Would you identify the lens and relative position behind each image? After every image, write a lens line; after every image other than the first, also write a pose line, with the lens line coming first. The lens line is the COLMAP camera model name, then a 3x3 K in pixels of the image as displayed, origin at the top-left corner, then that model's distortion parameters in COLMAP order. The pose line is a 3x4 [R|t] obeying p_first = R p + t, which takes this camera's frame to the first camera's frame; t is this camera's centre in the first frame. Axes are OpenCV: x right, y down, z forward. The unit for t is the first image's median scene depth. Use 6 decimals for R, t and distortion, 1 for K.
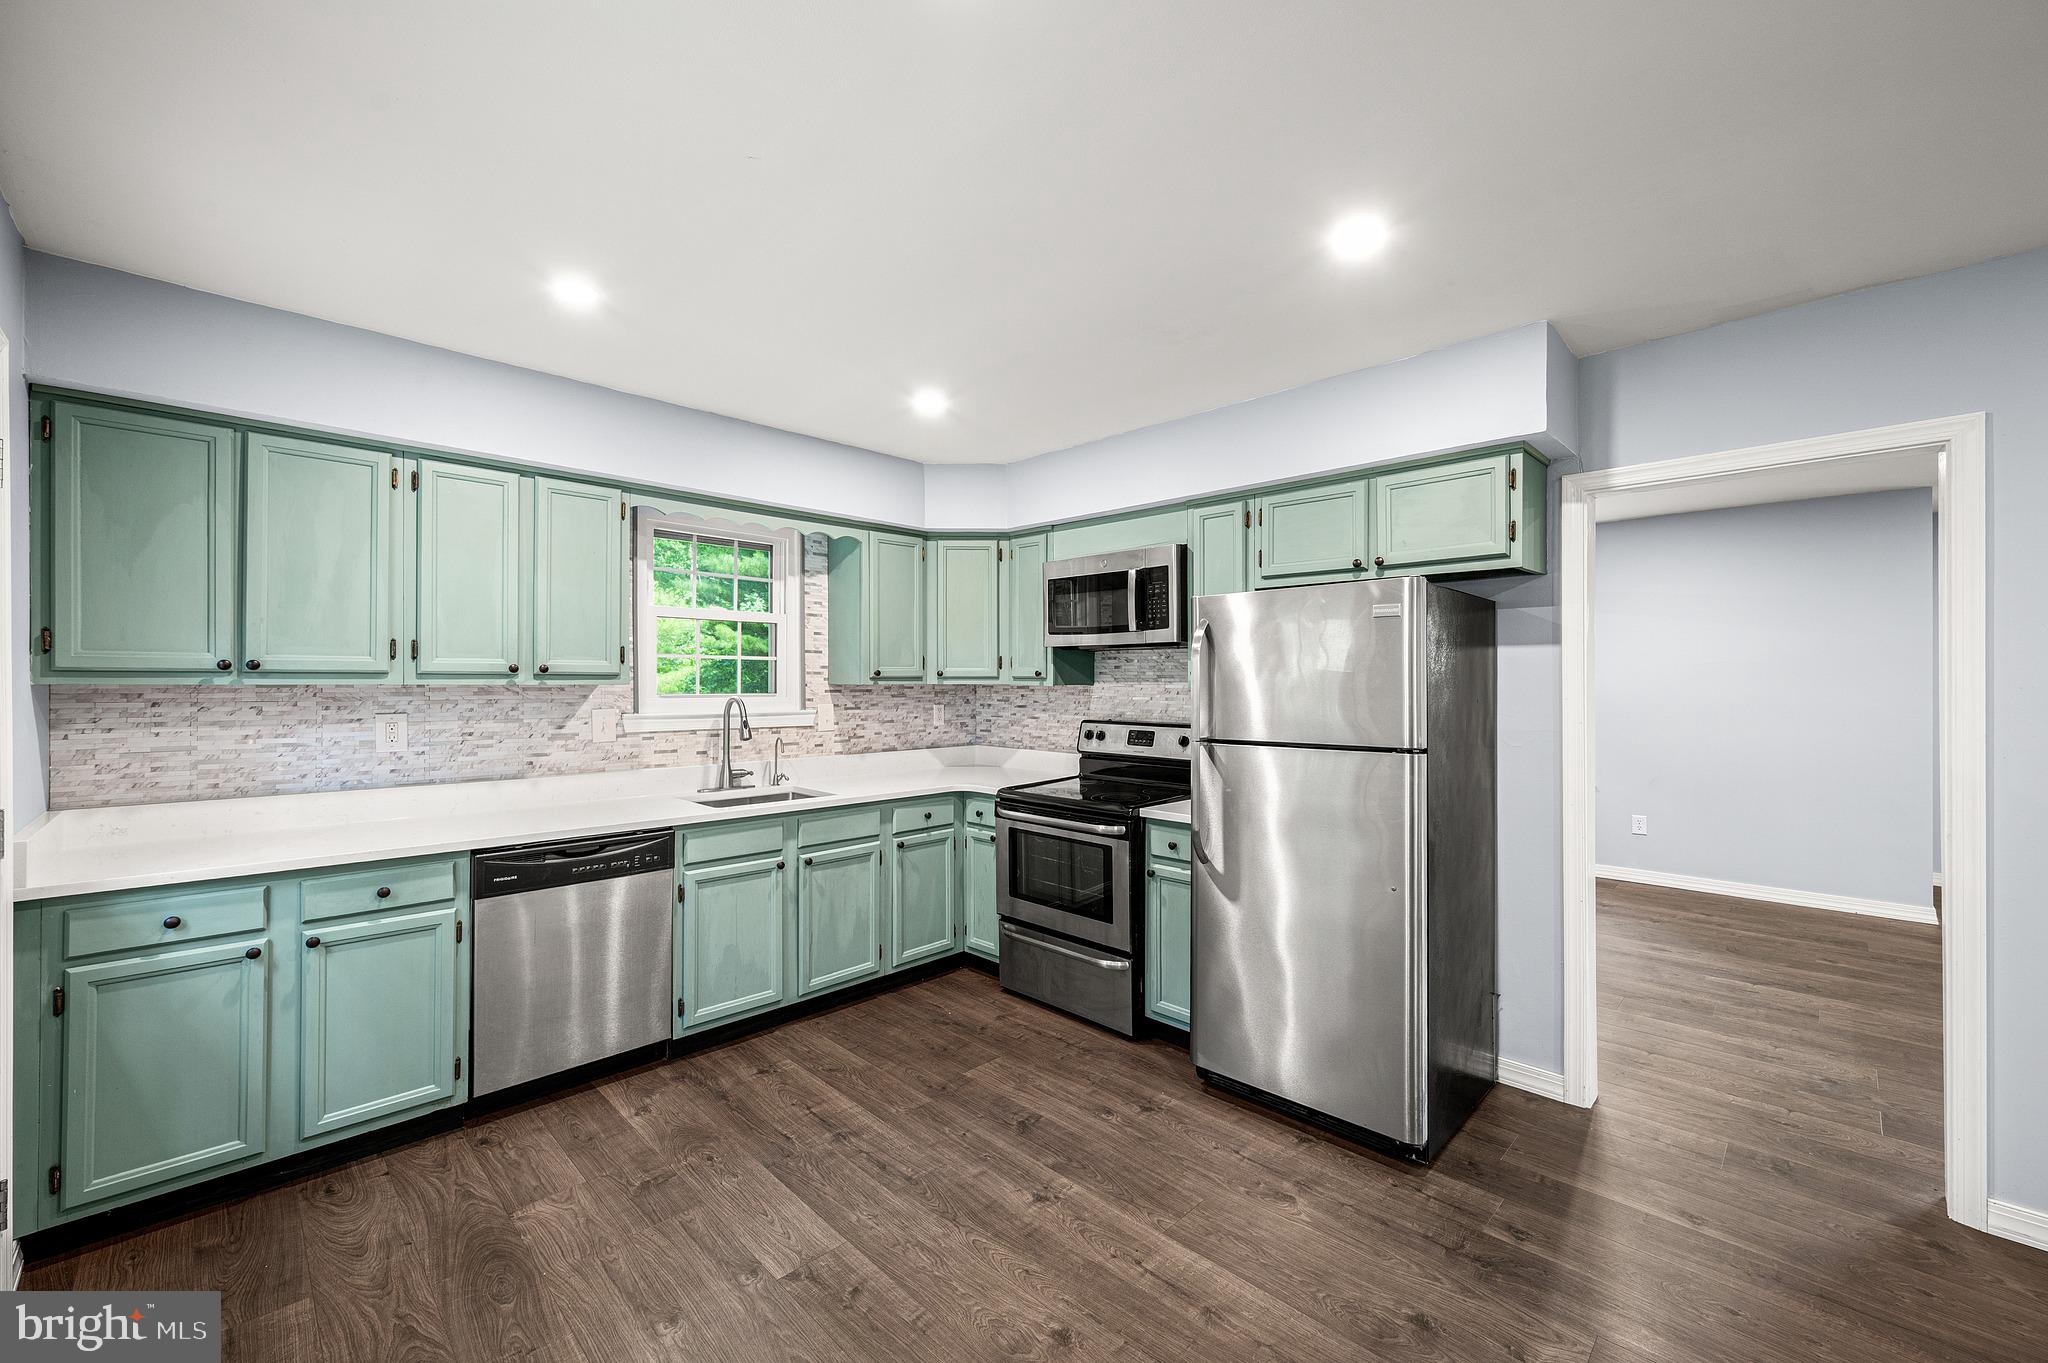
lens RADIAL K [[813.7, 0, 1034.9], [0, 813.7, 682.4], [0, 0, 1]] dist [-0.000741, -0.000202]
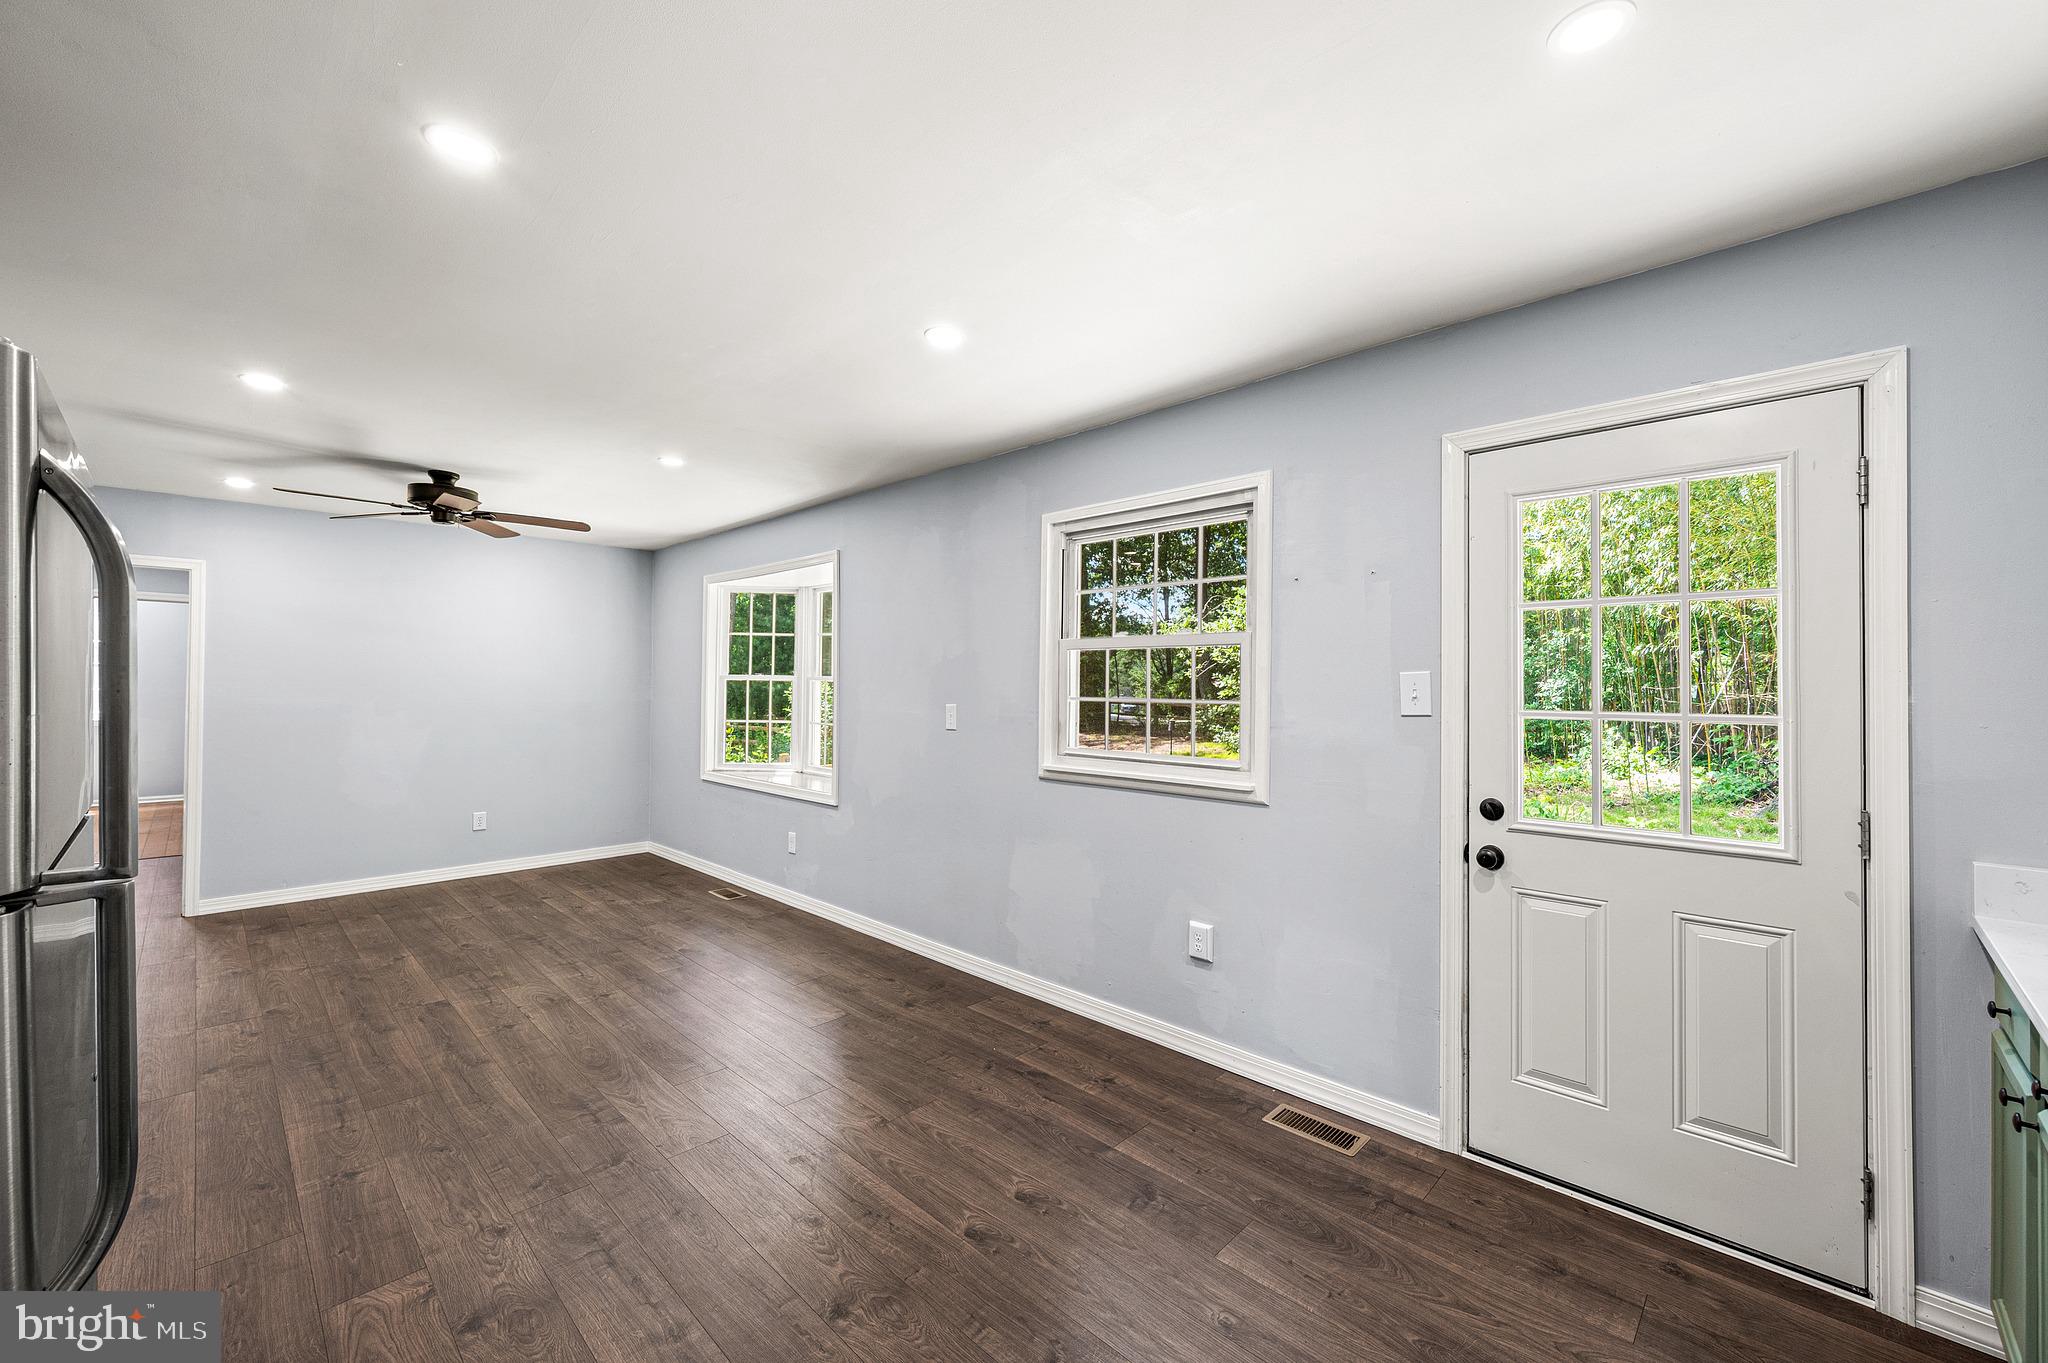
lens RADIAL K [[813.7, 0, 1028.0], [0, 813.7, 682.9], [0, 0, 1]] dist [-0.000741, -0.000202]
pose [[-0.999984, -0.005133, -0.002411, -0.118755], [-0.005120, 0.999973, -0.005259, 0.001374], [0.002438, -0.005247, -0.999983, 1.225125]]
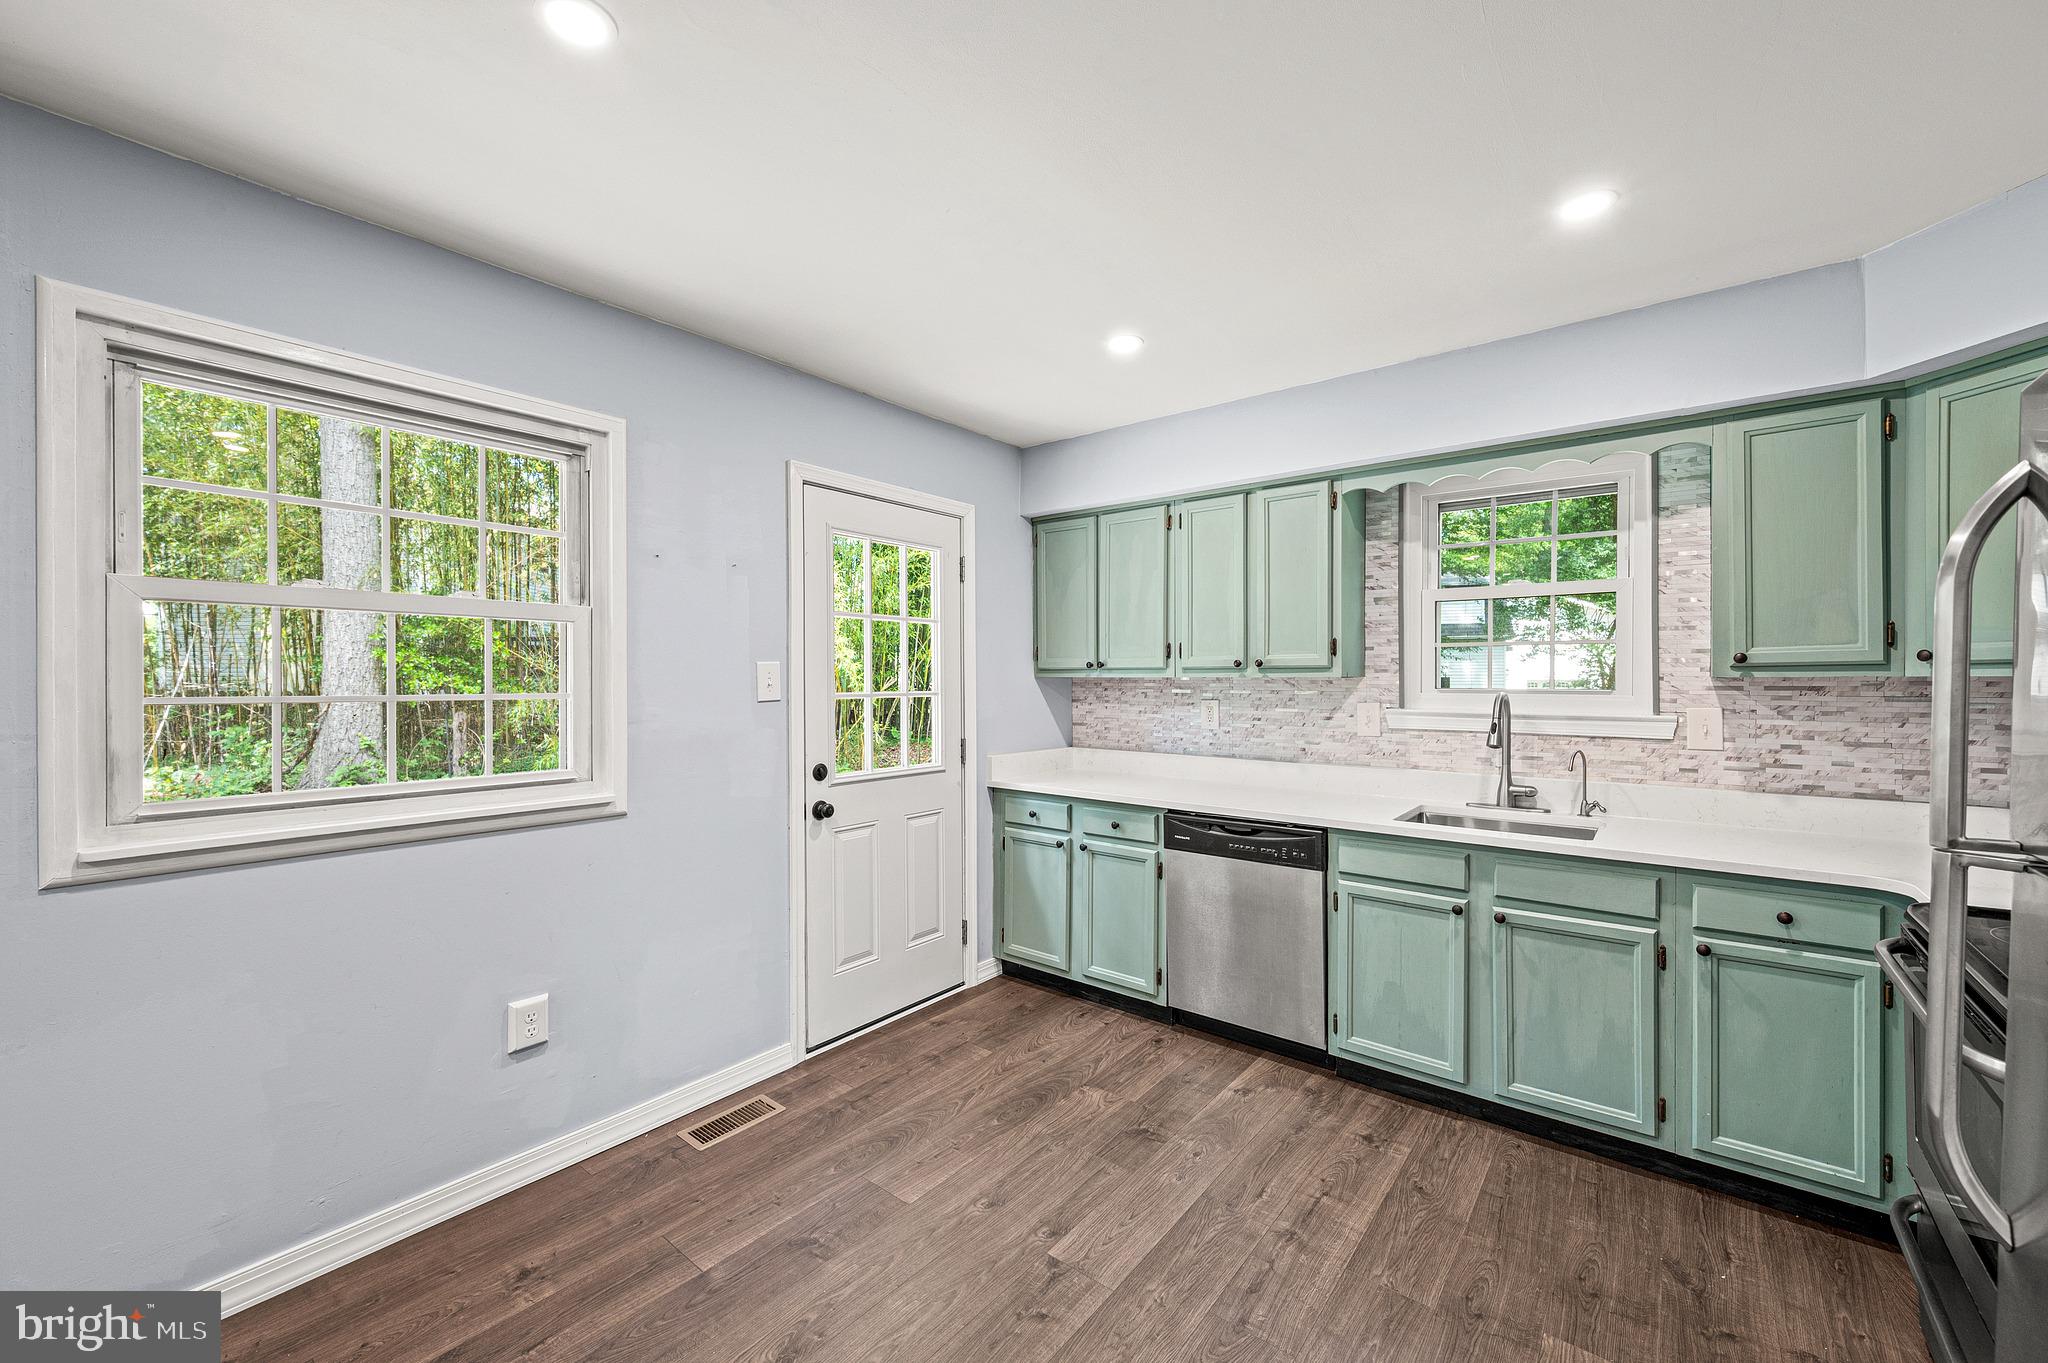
lens RADIAL K [[813.7, 0, 1037.3], [0, 813.7, 682.4], [0, 0, 1]] dist [-0.000741, -0.000202]
pose [[0.108424, 0.006608, -0.994083, 0.462757], [0.001503, 0.999976, 0.006811, 0.001732], [0.994104, -0.002232, 0.108412, 0.576142]]
